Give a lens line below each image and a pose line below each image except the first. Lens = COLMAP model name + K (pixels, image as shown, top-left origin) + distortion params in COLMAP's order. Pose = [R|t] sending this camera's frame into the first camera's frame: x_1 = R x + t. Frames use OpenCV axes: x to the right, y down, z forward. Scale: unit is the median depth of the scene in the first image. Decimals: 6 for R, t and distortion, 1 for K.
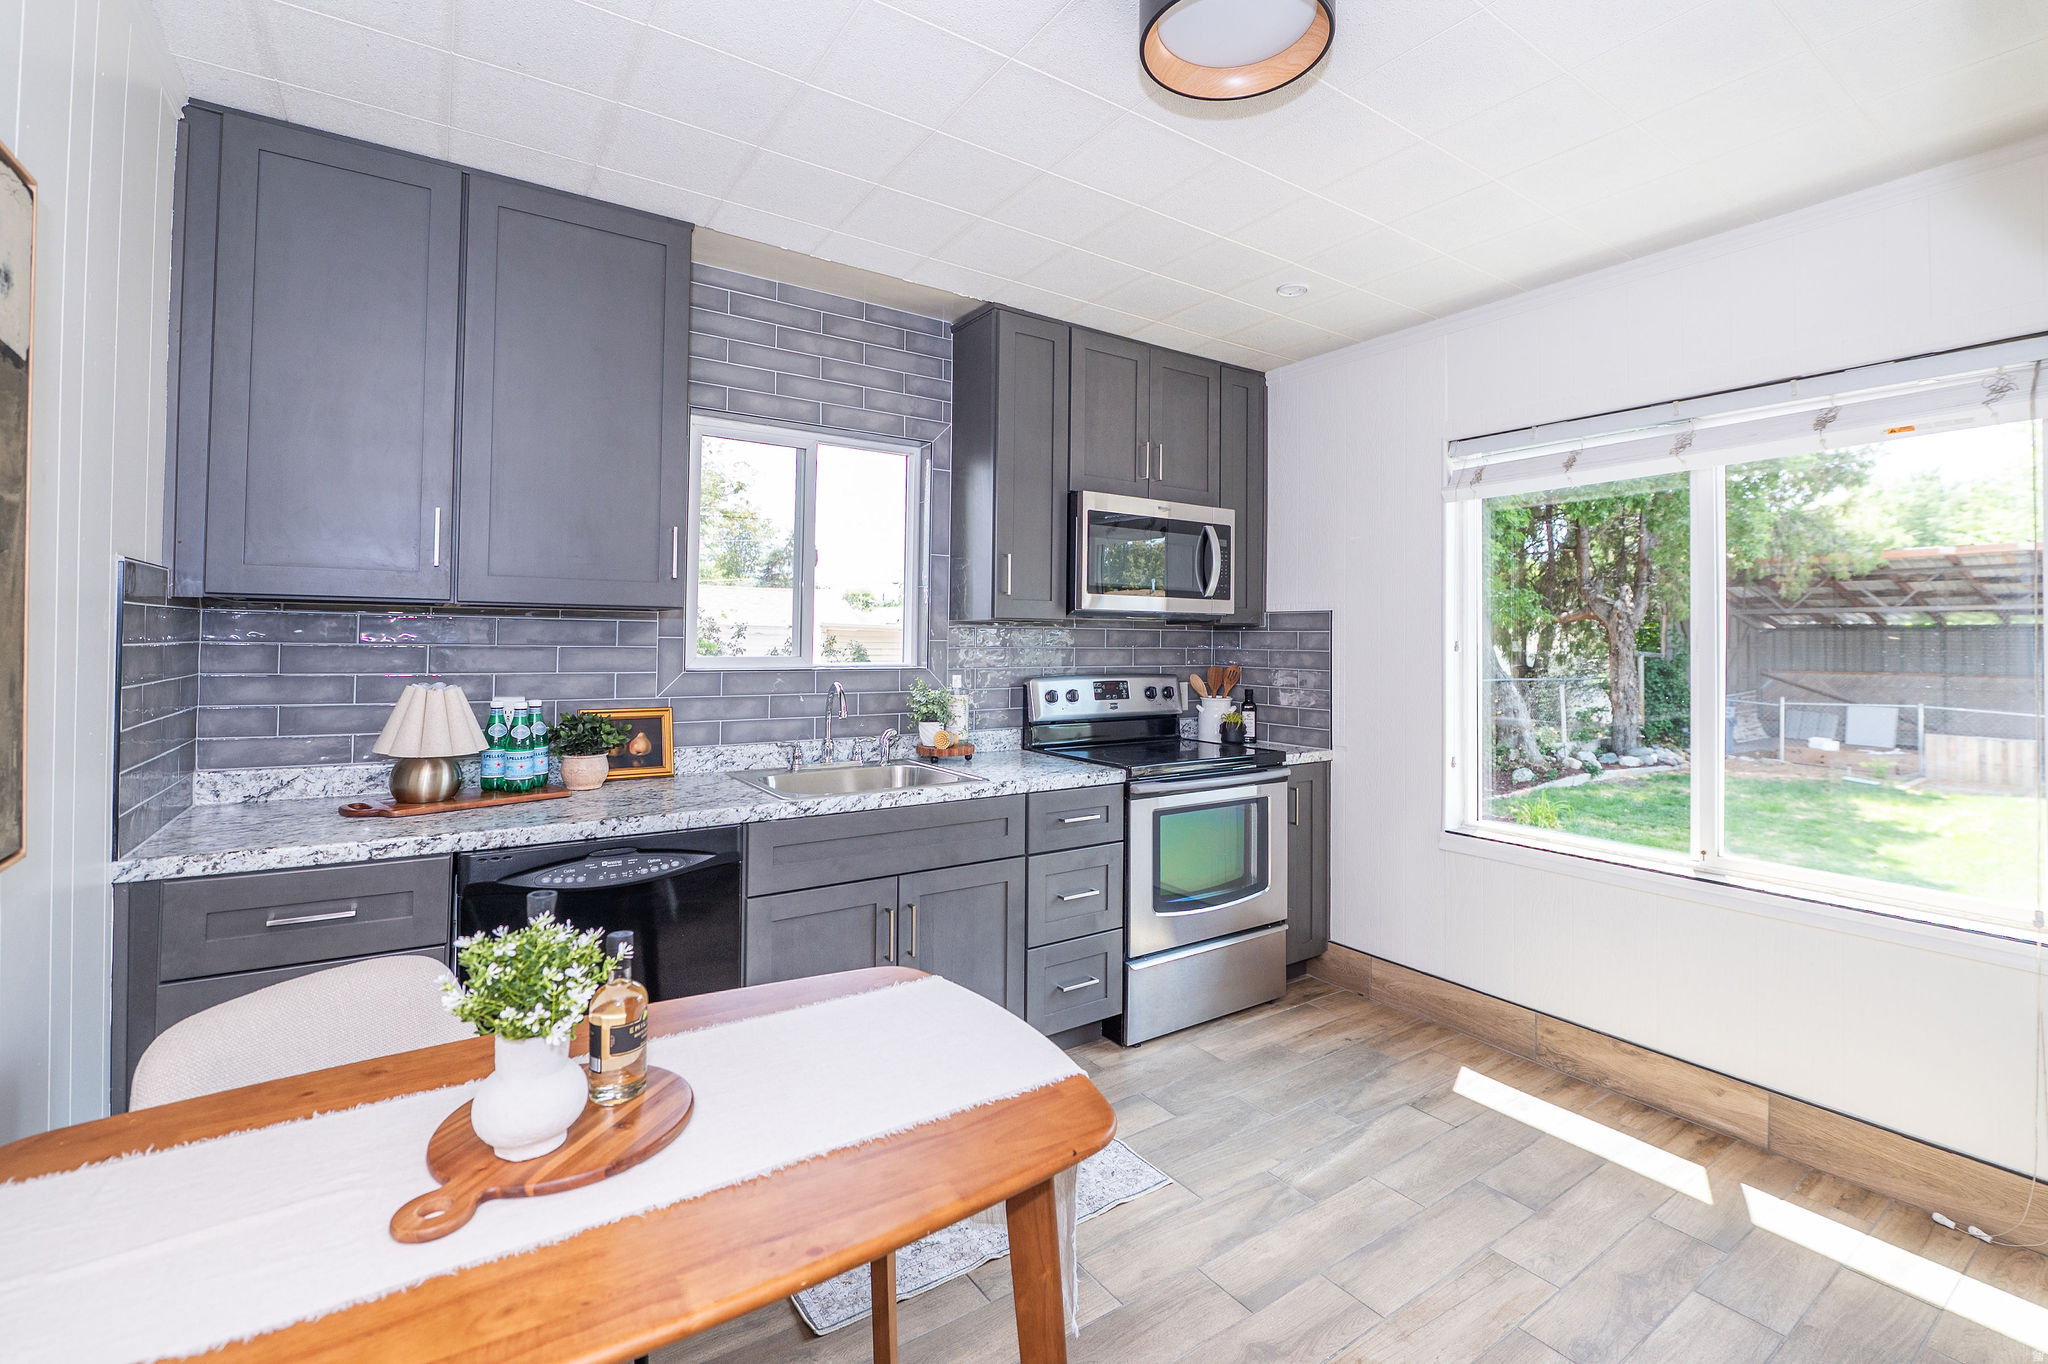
lens RADIAL K [[894.7, 0, 1008.3], [0, 894.7, 618.6], [0, 0, 1]] dist [-0.006143, -0.000206]
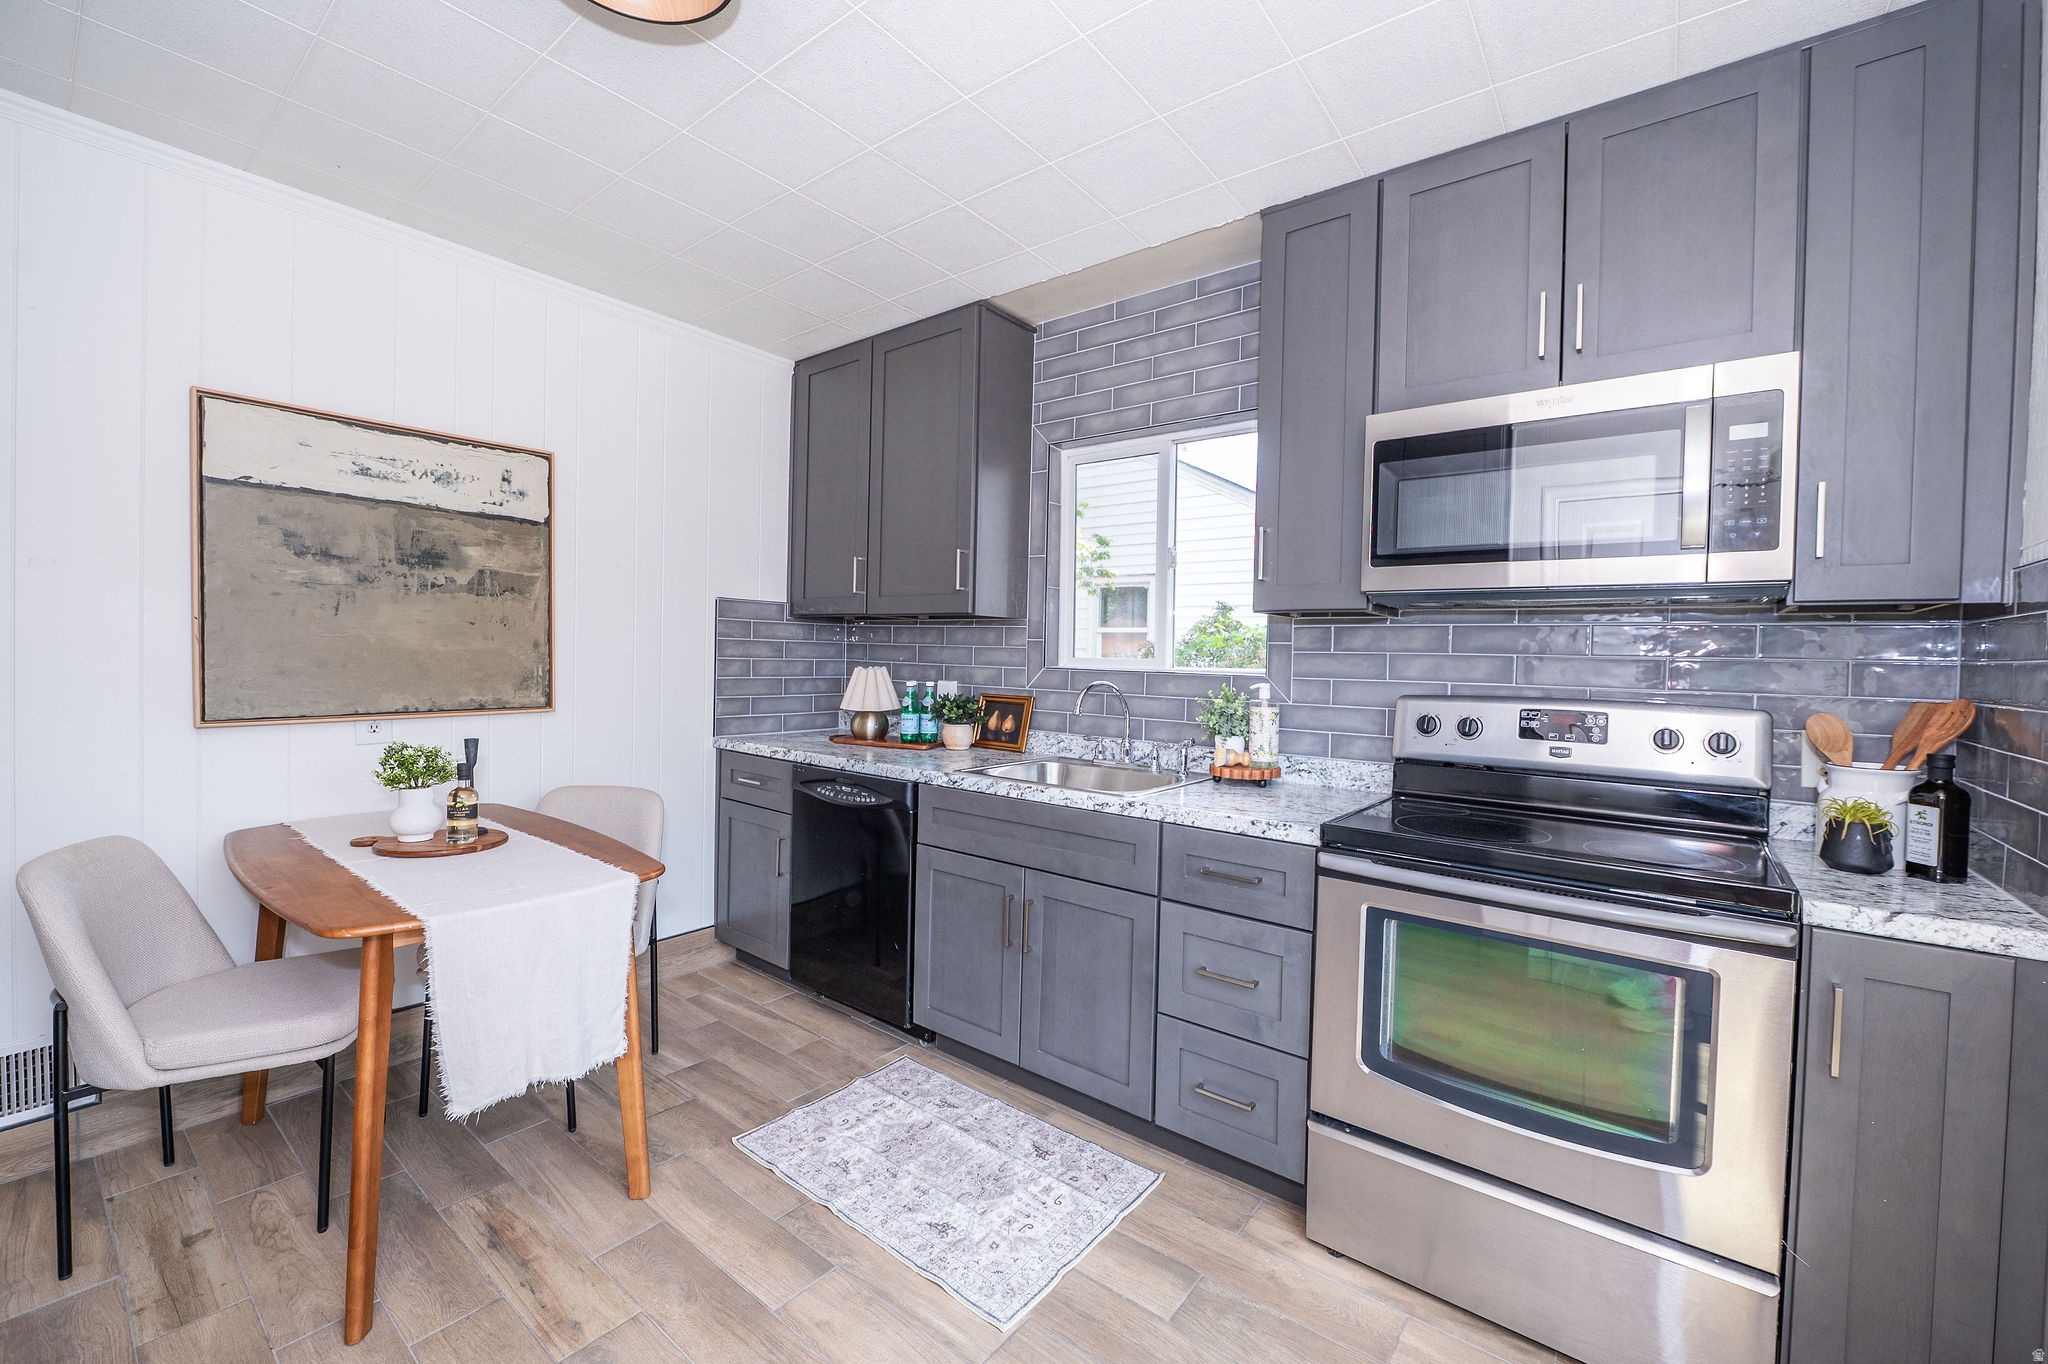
lens RADIAL K [[815.9, 0, 1059.2], [0, 815.9, 672.8], [0, 0, 1]] dist [-0.010491, -0.000118]
pose [[0.330561, 0.018161, -0.943610, 0.680365], [-0.000033, 0.999815, 0.019231, 0.044880], [0.943785, -0.006326, 0.330500, 0.662480]]
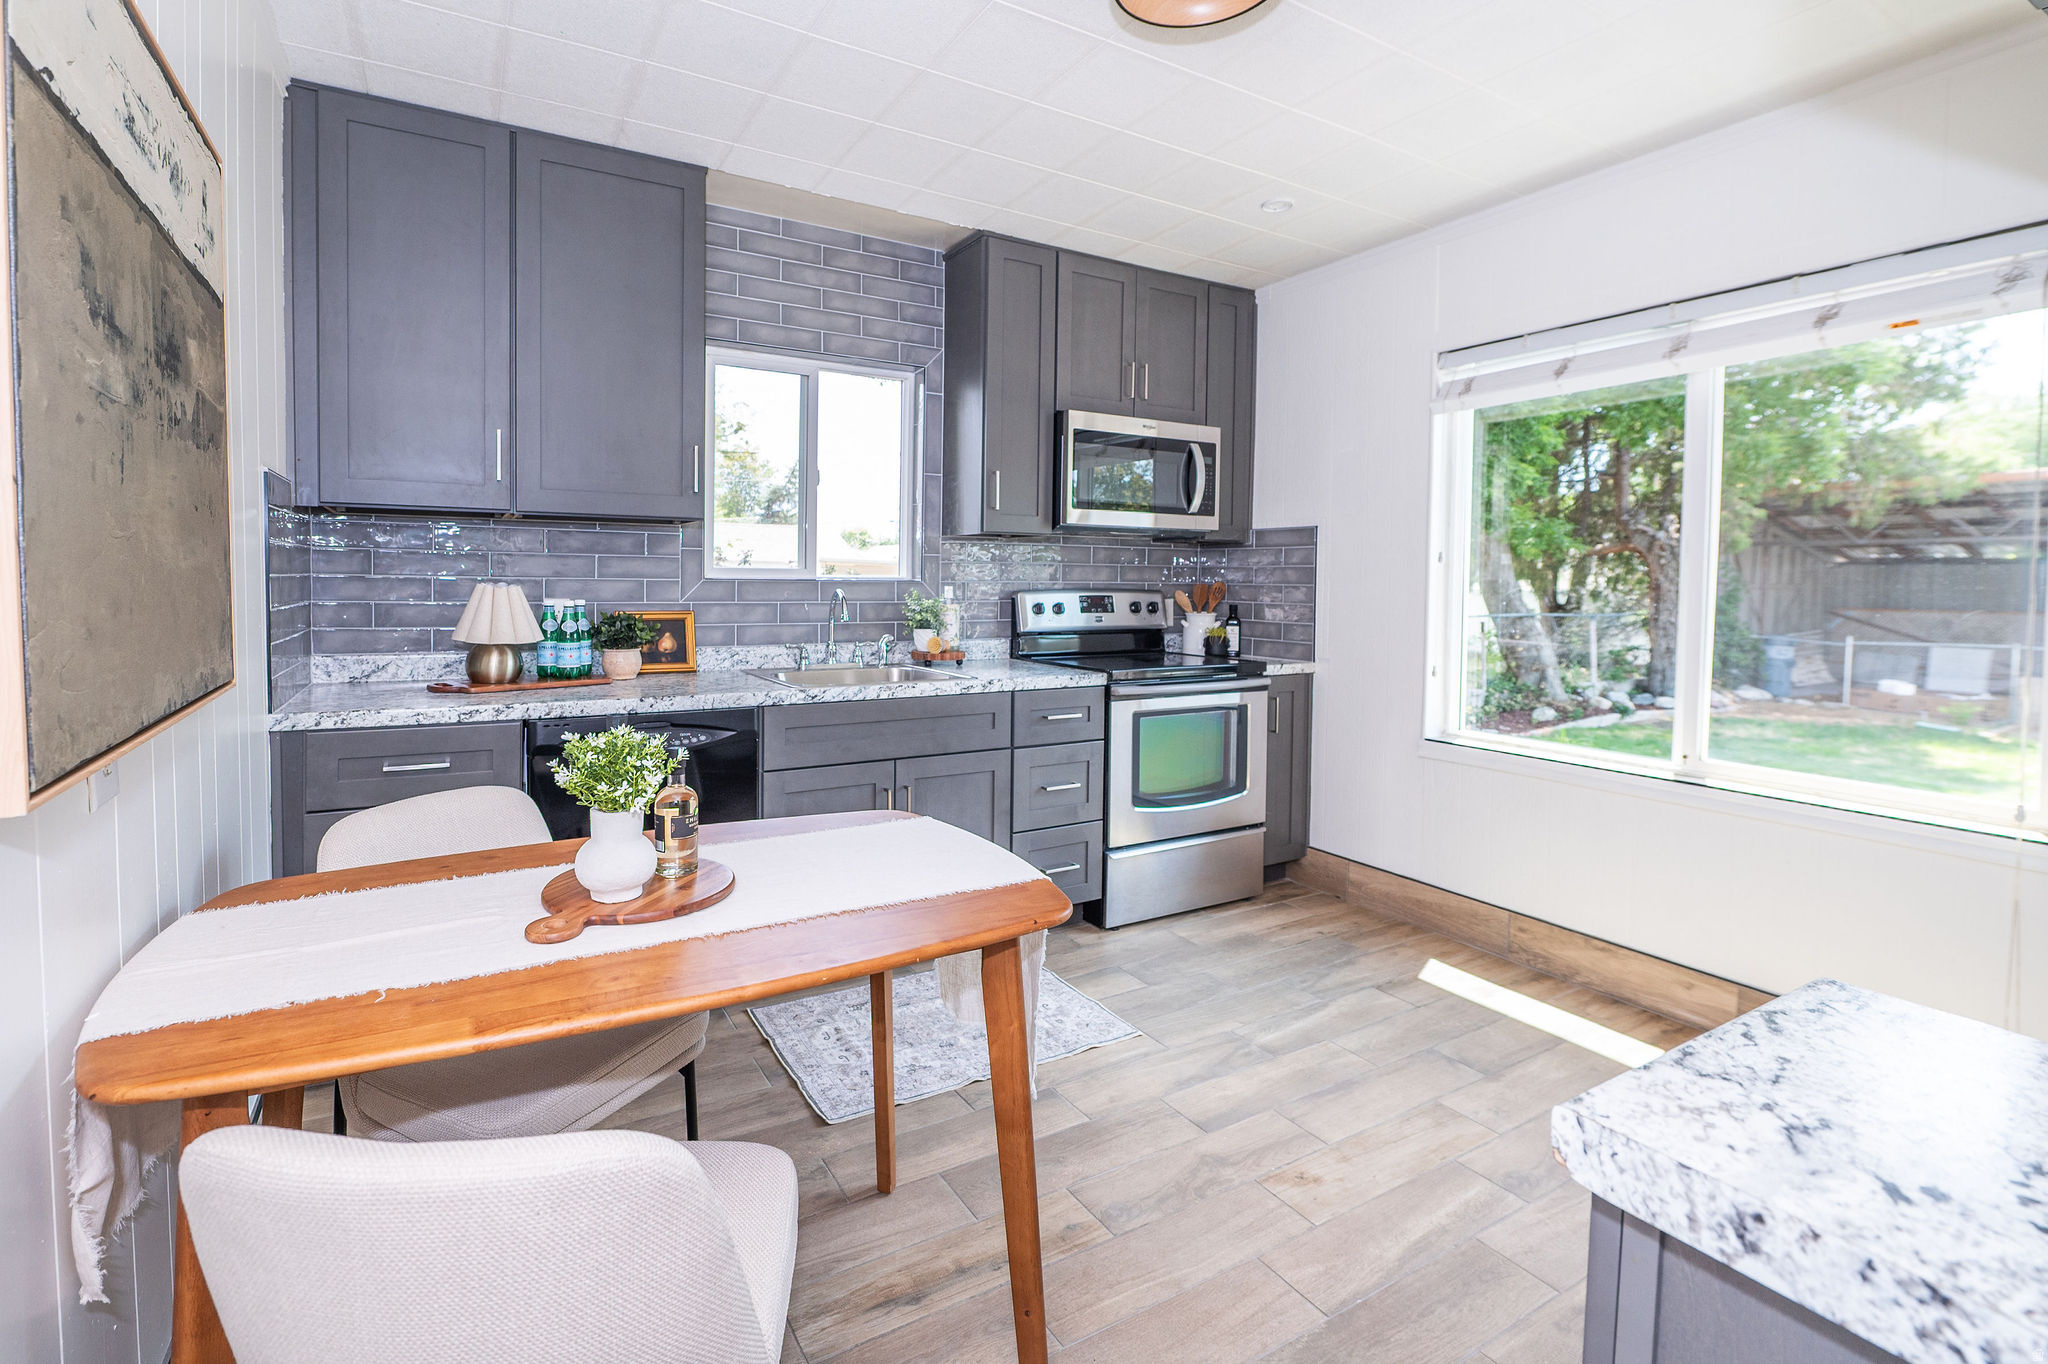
lens RADIAL K [[894.7, 0, 909.8], [0, 894.7, 605.4], [0, 0, 1]] dist [-0.006143, -0.000206]
pose [[0.994387, 0.003298, -0.105756, 0.010959], [0.002472, 0.998517, 0.054381, 0.032130], [0.105778, -0.054337, 0.992904, -0.081715]]
